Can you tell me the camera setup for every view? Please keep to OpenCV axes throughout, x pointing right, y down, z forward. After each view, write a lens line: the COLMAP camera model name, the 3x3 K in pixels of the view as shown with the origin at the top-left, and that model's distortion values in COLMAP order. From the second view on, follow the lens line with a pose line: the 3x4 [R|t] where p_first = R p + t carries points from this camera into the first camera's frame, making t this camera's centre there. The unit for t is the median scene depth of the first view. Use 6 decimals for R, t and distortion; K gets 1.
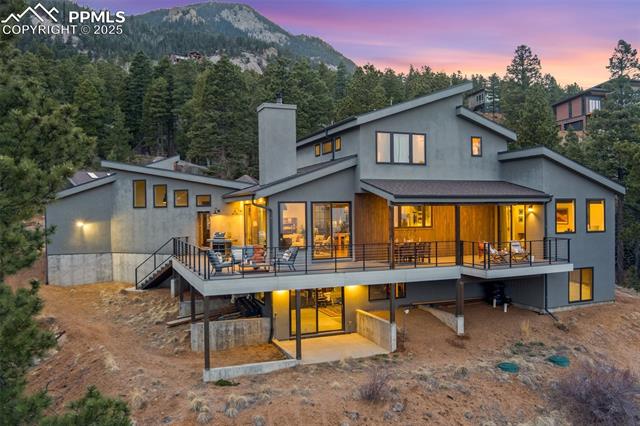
lens RADIAL K [[525.5, 0, 322.0], [0, 525.5, 192.9], [0, 0, 1]] dist [-0.058924, 0.001852]
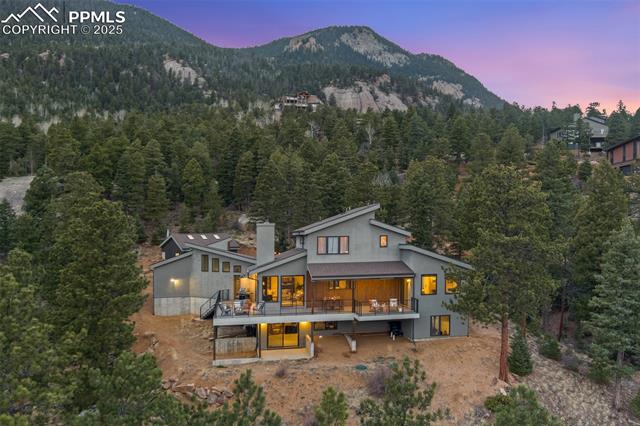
lens RADIAL K [[539.2, 0, 355.3], [0, 539.2, 214.6], [0, 0, 1]] dist [-0.063214, 0.000741]
pose [[0.983906, -0.006334, -0.178573, 0.552004], [0.005704, 0.999976, -0.004042, -0.180426], [0.178594, 0.002959, 0.983918, -0.778750]]
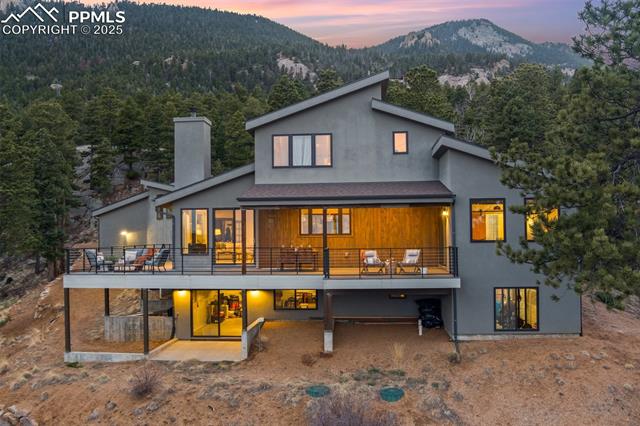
lens RADIAL K [[525.5, 0, 322.0], [0, 525.5, 192.9], [0, 0, 1]] dist [-0.058924, 0.001852]
pose [[0.890570, -0.033888, -0.453583, 0.613537], [0.016443, 0.998967, -0.042352, 0.032645], [0.454550, 0.030259, 0.890207, 0.169143]]
